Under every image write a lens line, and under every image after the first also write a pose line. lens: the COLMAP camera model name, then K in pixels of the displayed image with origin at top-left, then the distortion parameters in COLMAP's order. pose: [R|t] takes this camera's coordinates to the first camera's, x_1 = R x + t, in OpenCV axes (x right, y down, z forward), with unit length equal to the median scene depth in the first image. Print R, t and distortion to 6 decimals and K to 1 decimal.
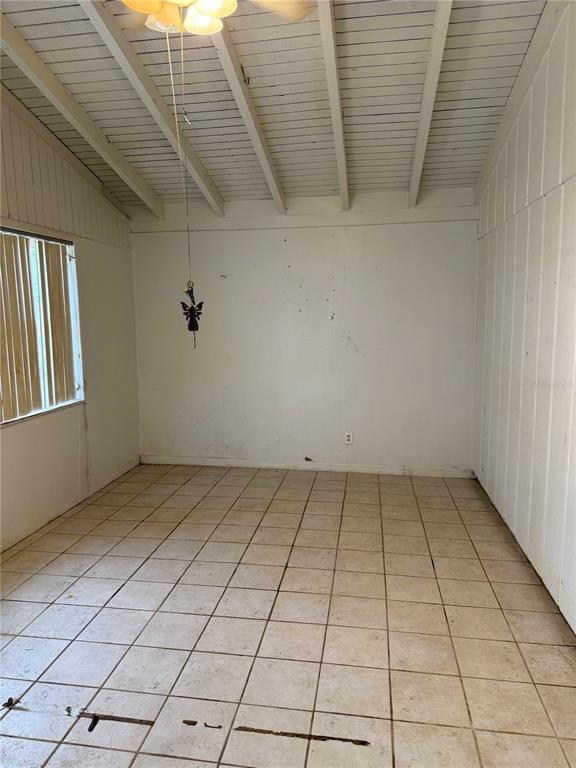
lens RADIAL K [[543.6, 0, 276.8], [0, 543.6, 380.8], [0, 0, 1]] dist [0.090372, -0.108876]
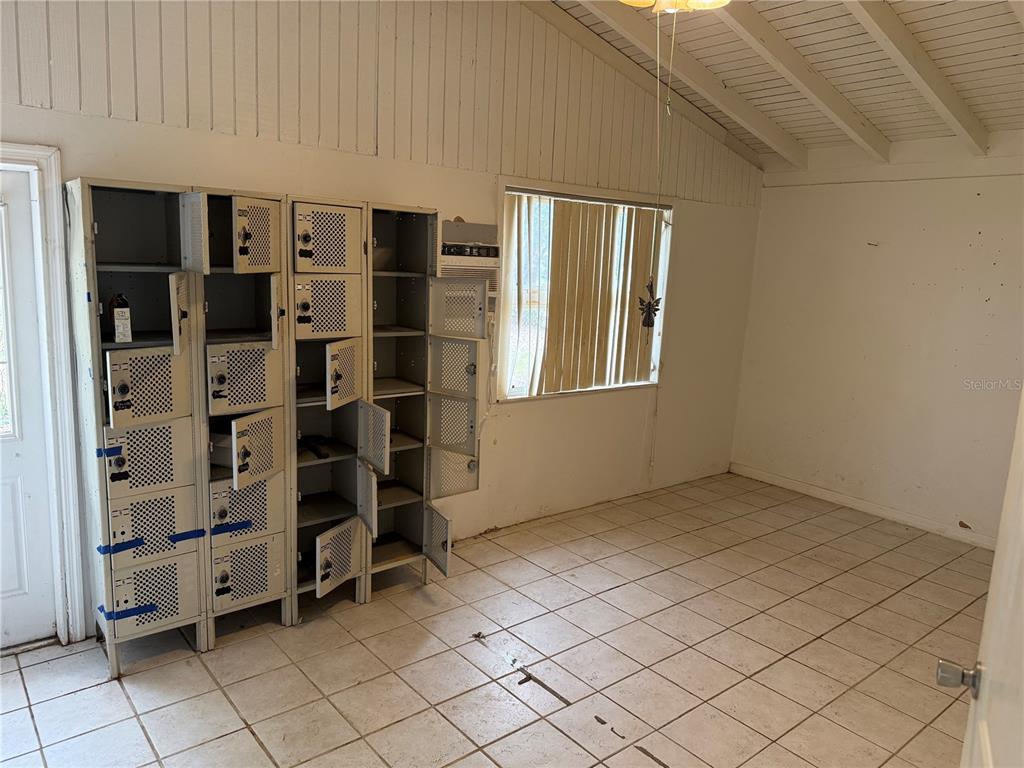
lens RADIAL K [[717.7, 0, 510.3], [0, 717.7, 380.5], [0, 0, 1]] dist [0.140176, -0.209775]
pose [[0.758513, 0.155878, -0.632740, 0.235494], [-0.138024, 0.987370, 0.077782, -0.031410], [0.636873, 0.028335, 0.770448, -0.065556]]
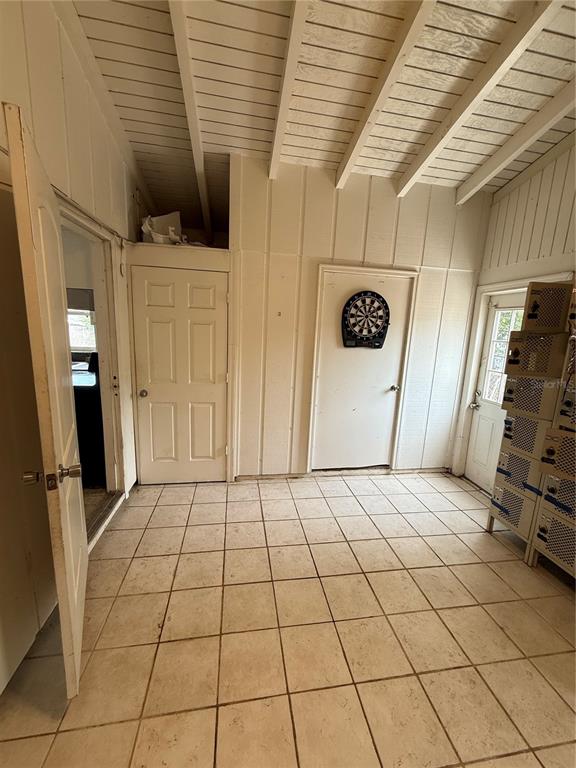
lens RADIAL K [[305.8, 0, 288.3], [0, 305.8, 382.4], [0, 0, 1]] dist [0.001270, -0.000039]
pose [[-0.942745, 0.030469, -0.332120, 0.107778], [-0.075626, 0.950349, 0.301856, -0.073981], [0.324828, 0.309691, -0.893632, 0.571715]]
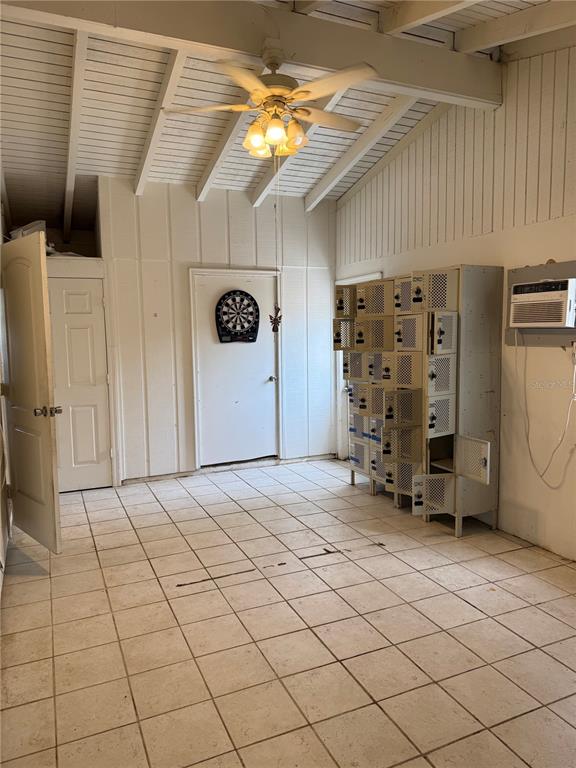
lens RADIAL K [[538.3, 0, 288.0], [0, 538.3, 384.0], [0, 0, 1]] dist [0.140176, -0.209775]
pose [[-0.828721, 0.080268, -0.553876, 0.363404], [-0.046319, 0.976430, 0.210808, -0.138369], [0.557742, 0.200356, -0.805470, 1.157839]]
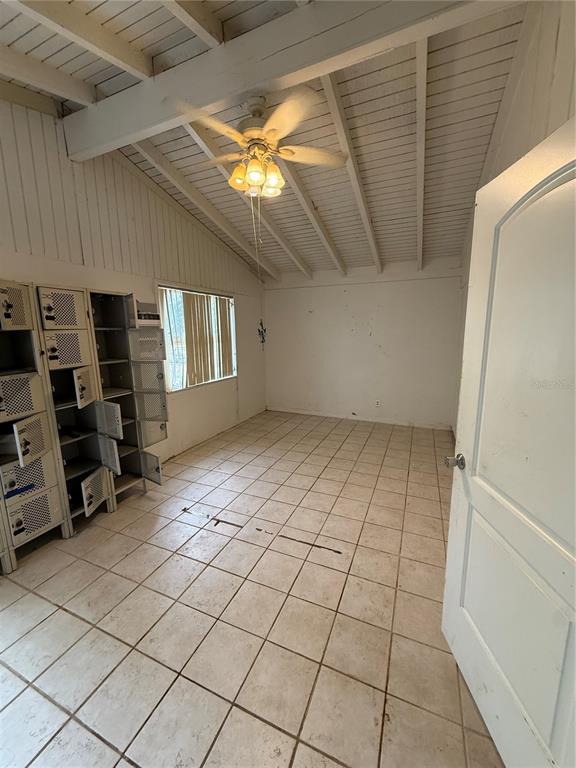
lens RADIAL K [[306.7, 0, 286.2], [0, 306.7, 381.2], [0, 0, 1]] dist [0.012802, 0.000027]
pose [[0.970048, 0.041758, -0.239299, 0.104066], [-0.032189, 0.998523, 0.043759, -0.000612], [0.240773, -0.034745, 0.969959, -0.047098]]
